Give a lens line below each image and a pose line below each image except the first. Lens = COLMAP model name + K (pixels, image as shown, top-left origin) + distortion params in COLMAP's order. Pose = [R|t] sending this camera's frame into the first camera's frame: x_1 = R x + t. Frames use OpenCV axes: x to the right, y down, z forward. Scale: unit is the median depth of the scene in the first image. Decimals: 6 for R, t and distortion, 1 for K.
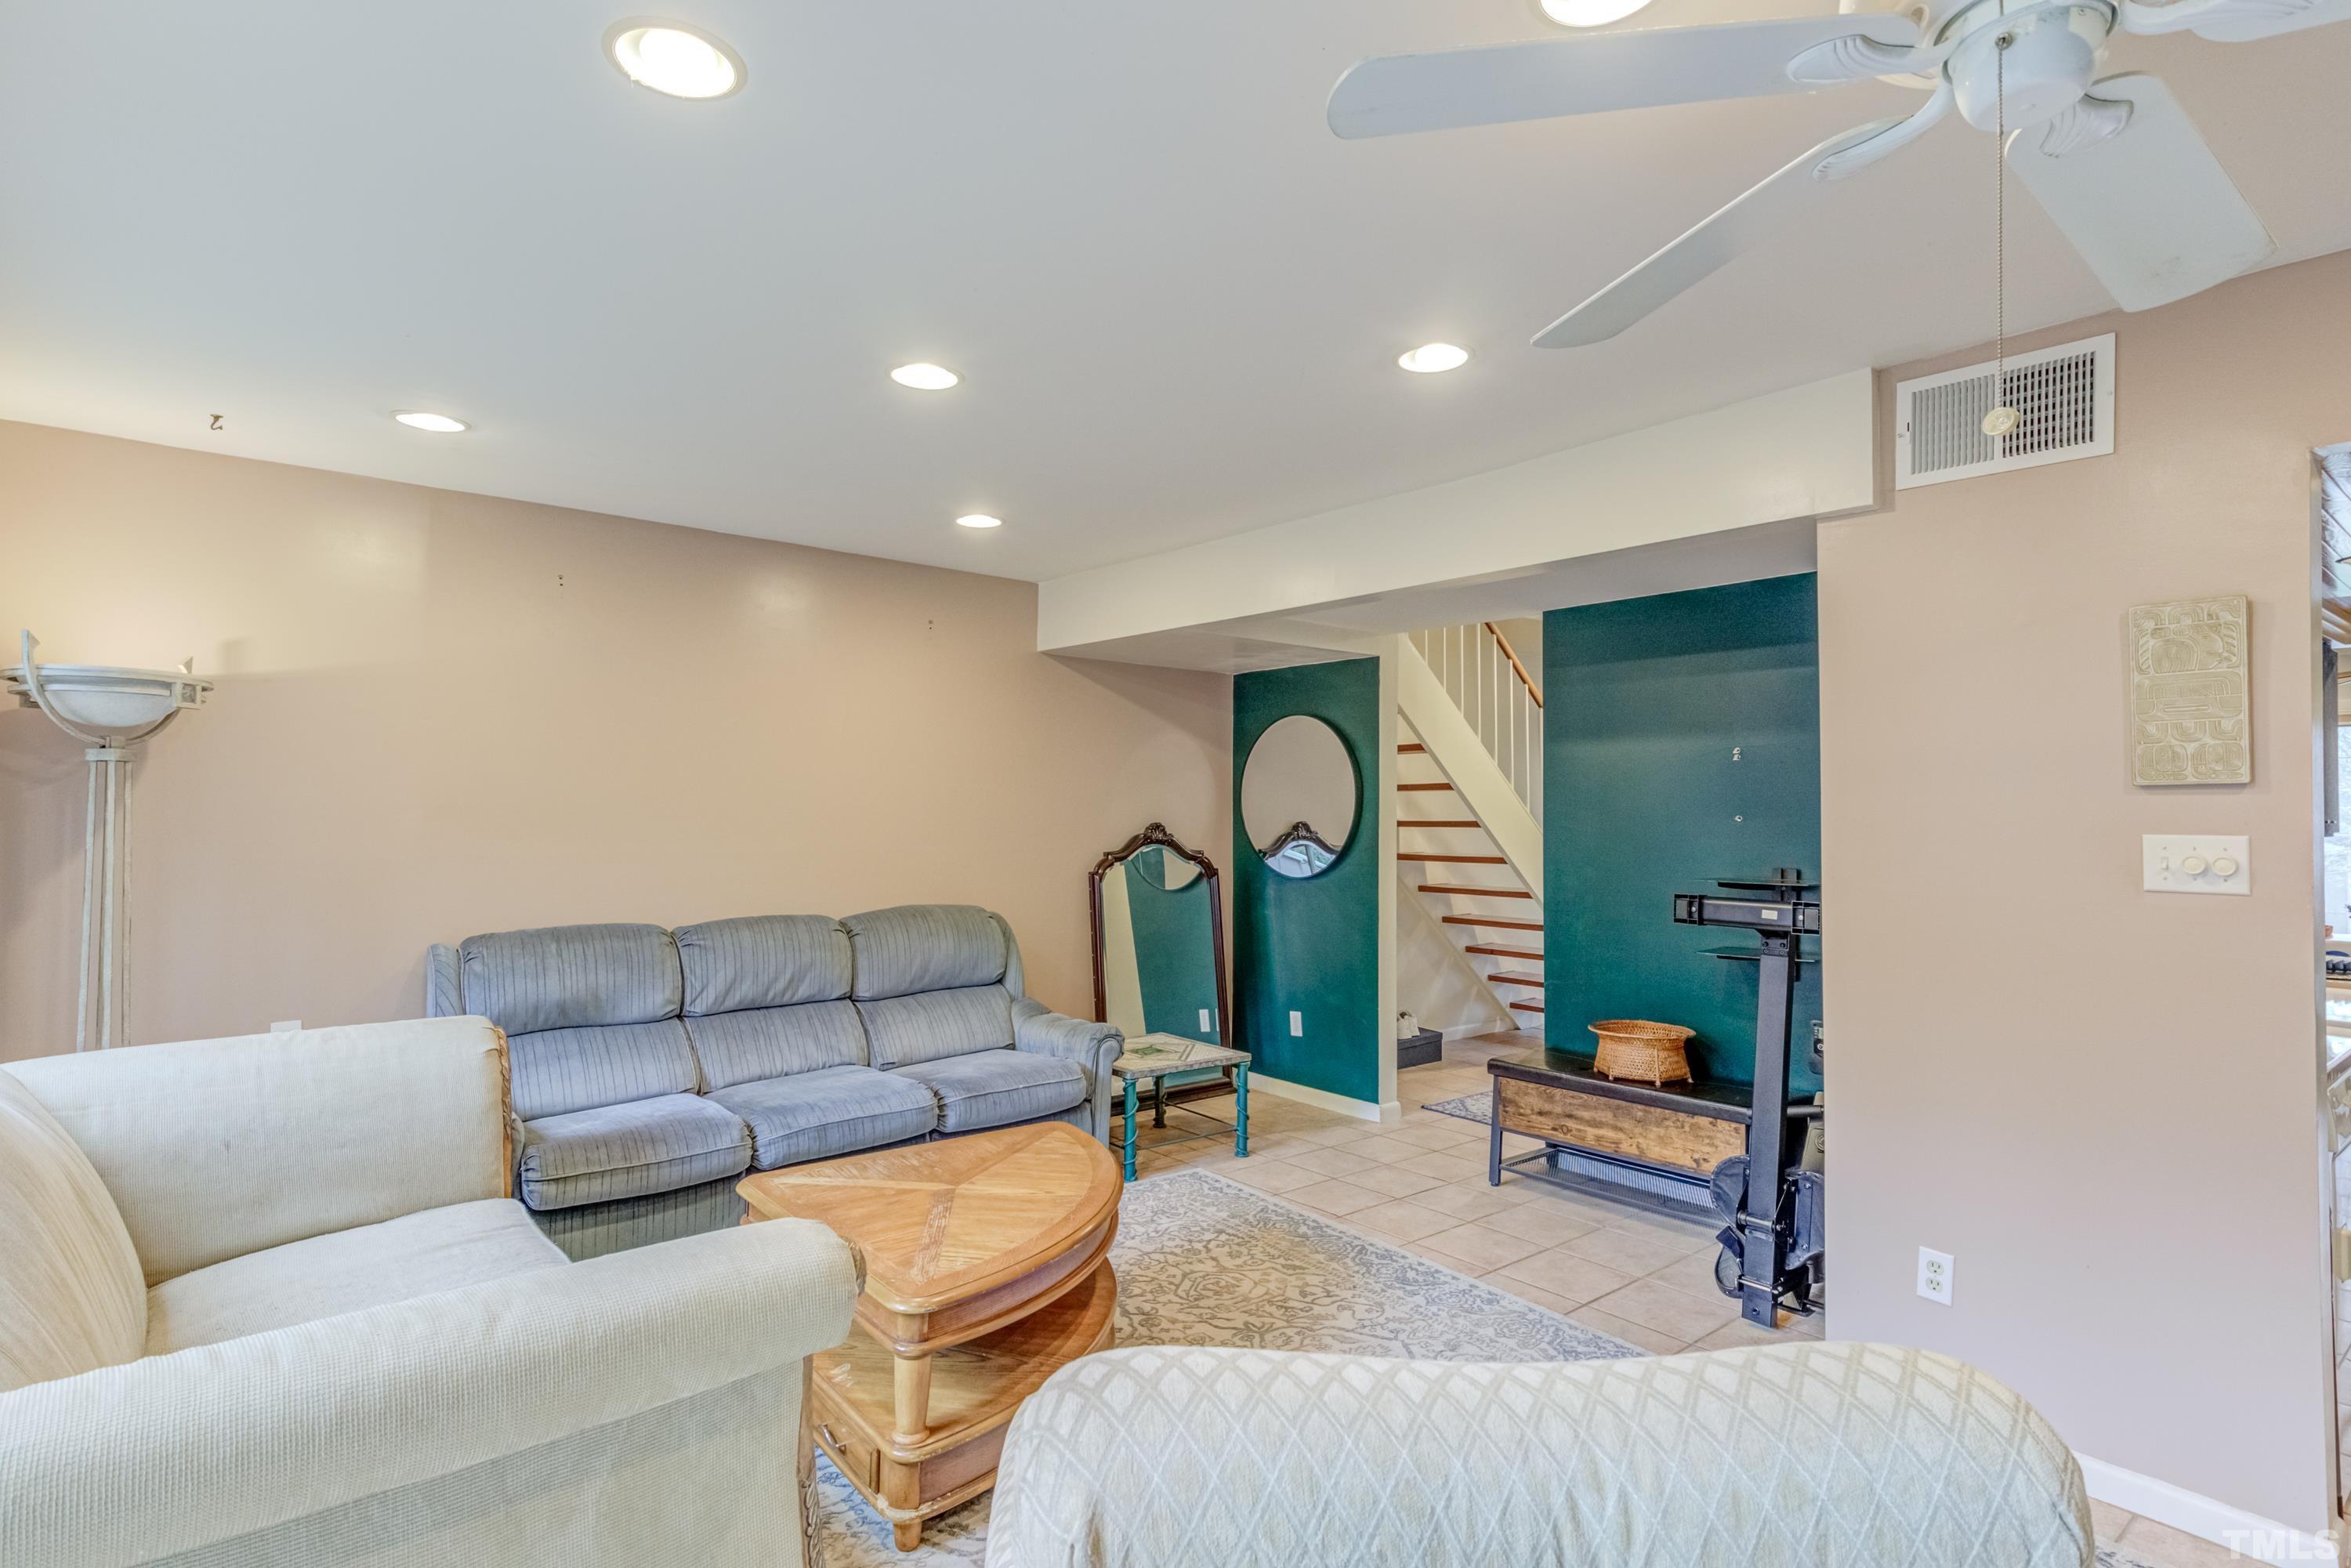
lens RADIAL K [[1202.2, 0, 1182.2], [0, 1202.2, 794.5], [0, 0, 1]] dist [0.057118, -0.020850]
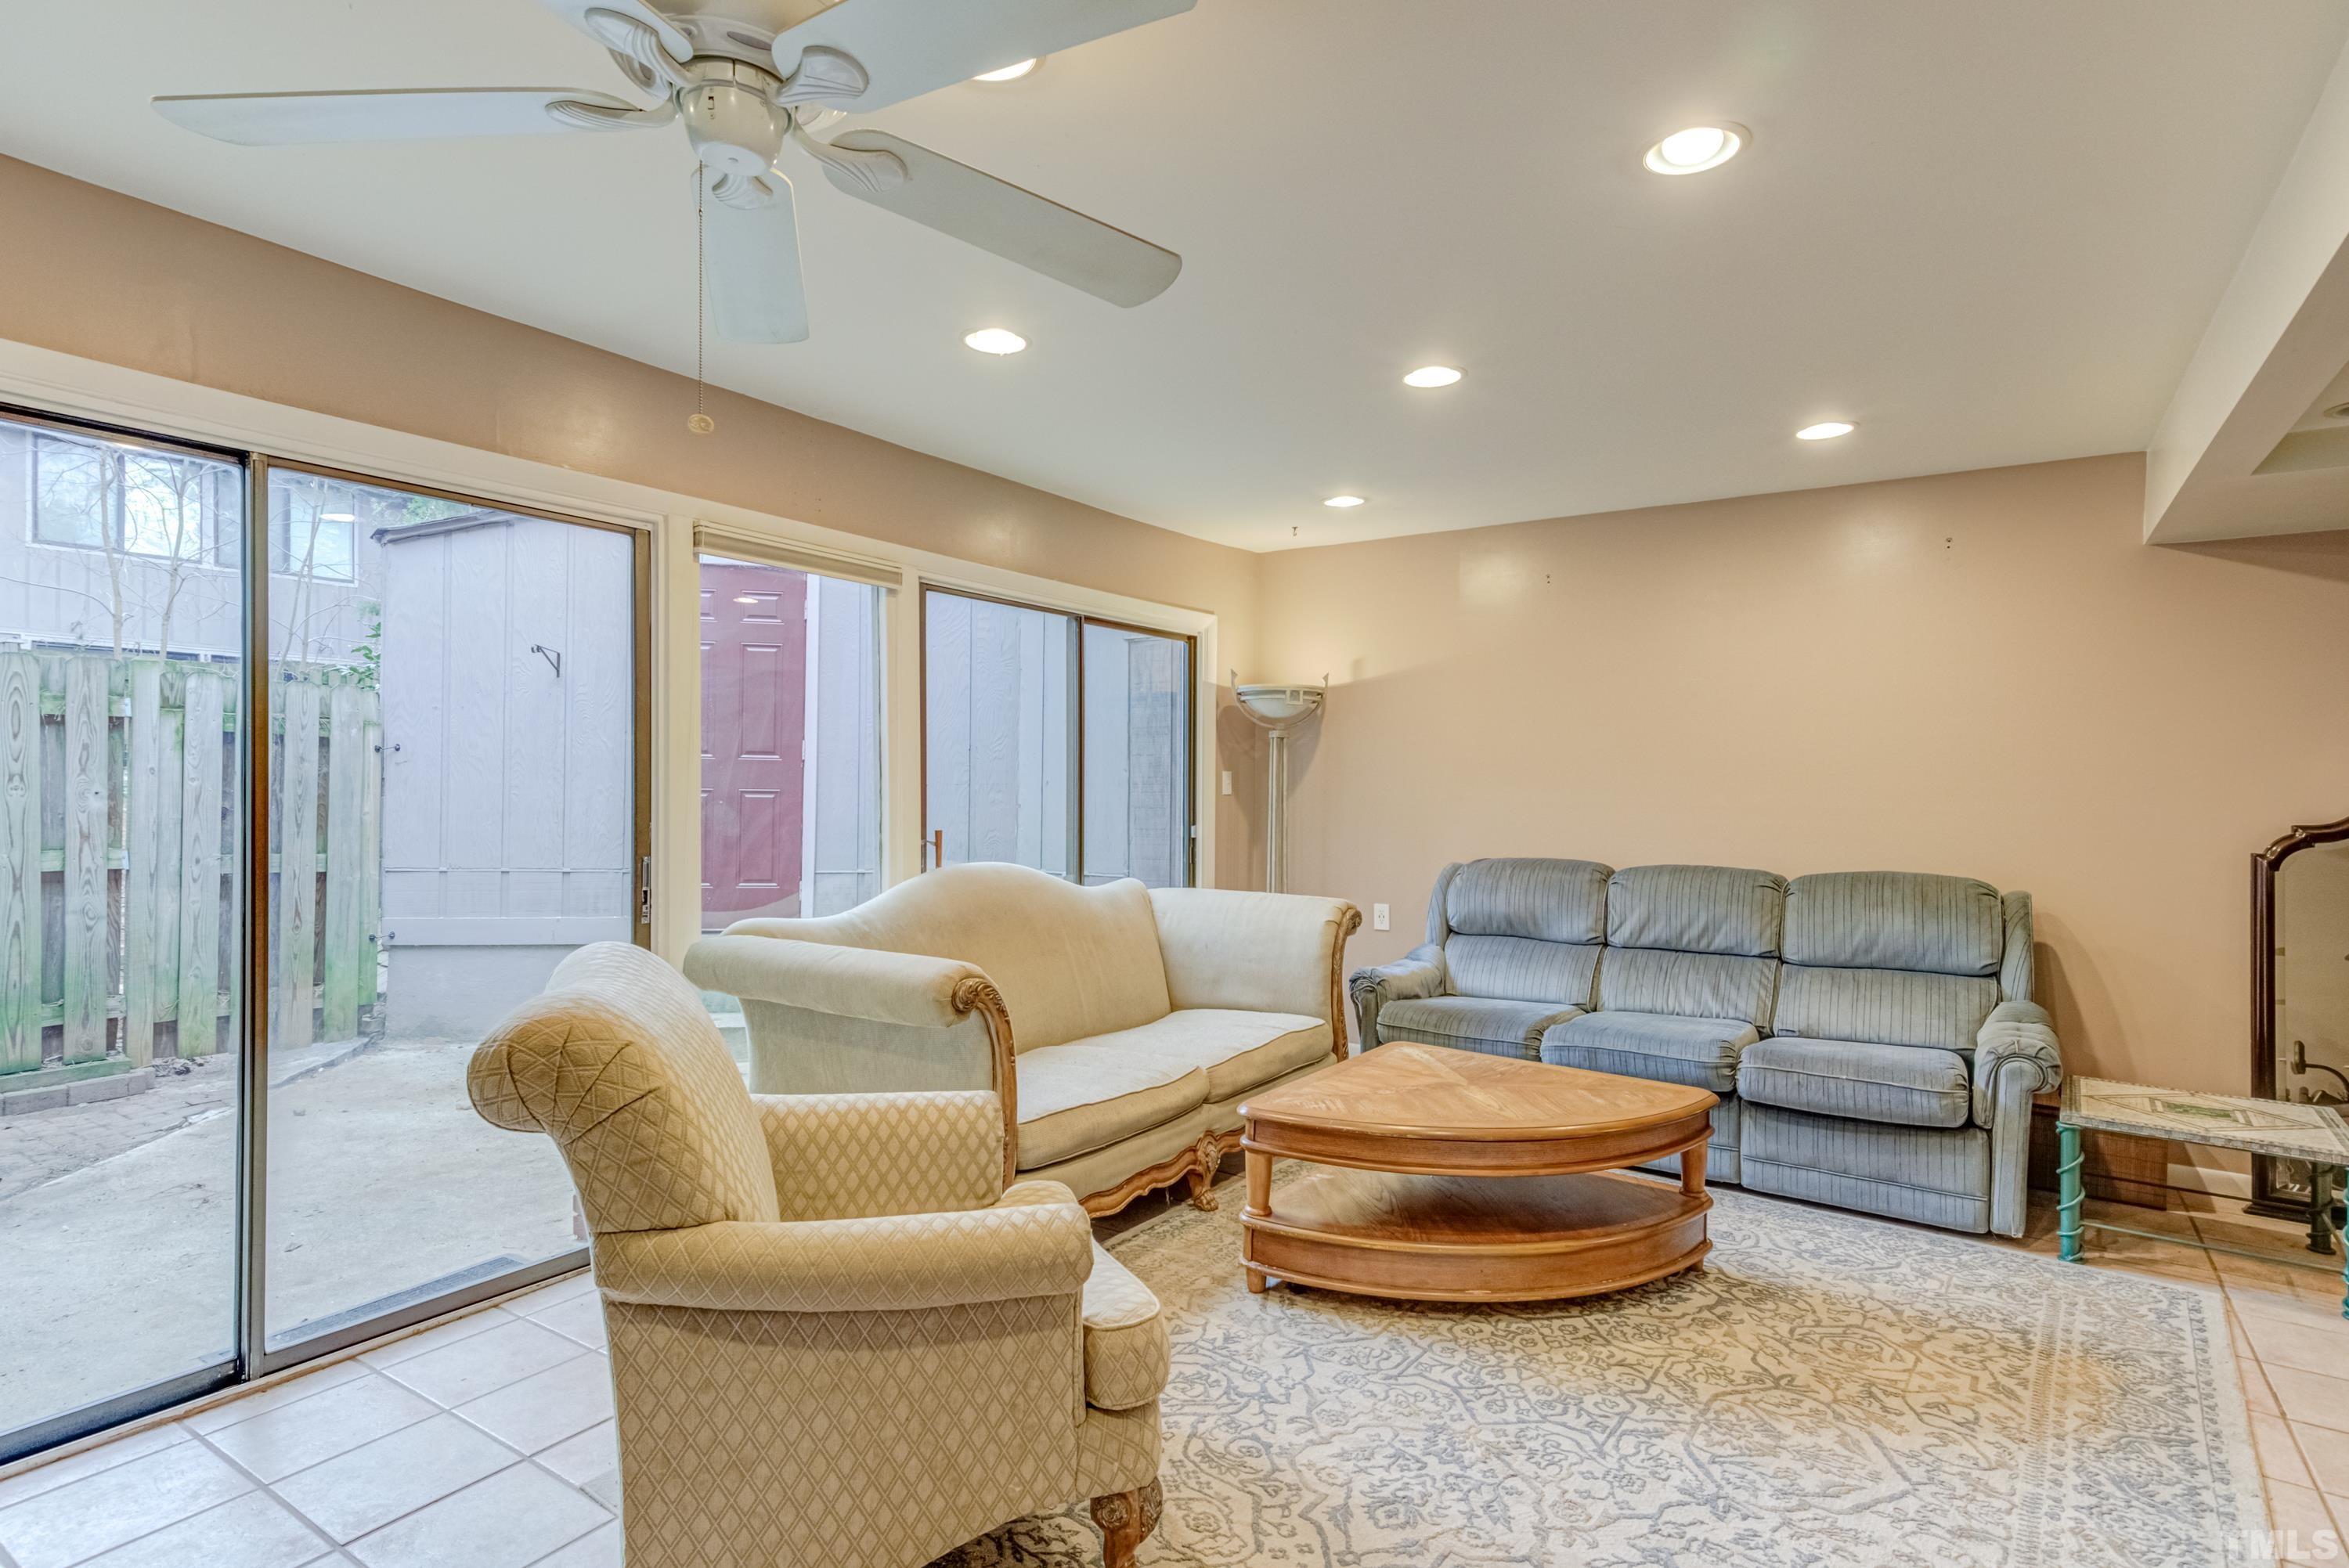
lens RADIAL K [[1203.6, 0, 1184.5], [0, 1203.6, 790.2], [0, 0, 1]] dist [0.025154, -0.004385]
pose [[0.275478, 0.003879, -0.961299, 0.561127], [0.005751, 0.999967, 0.005683, 0.028003], [0.961290, -0.007095, 0.275447, 0.301339]]
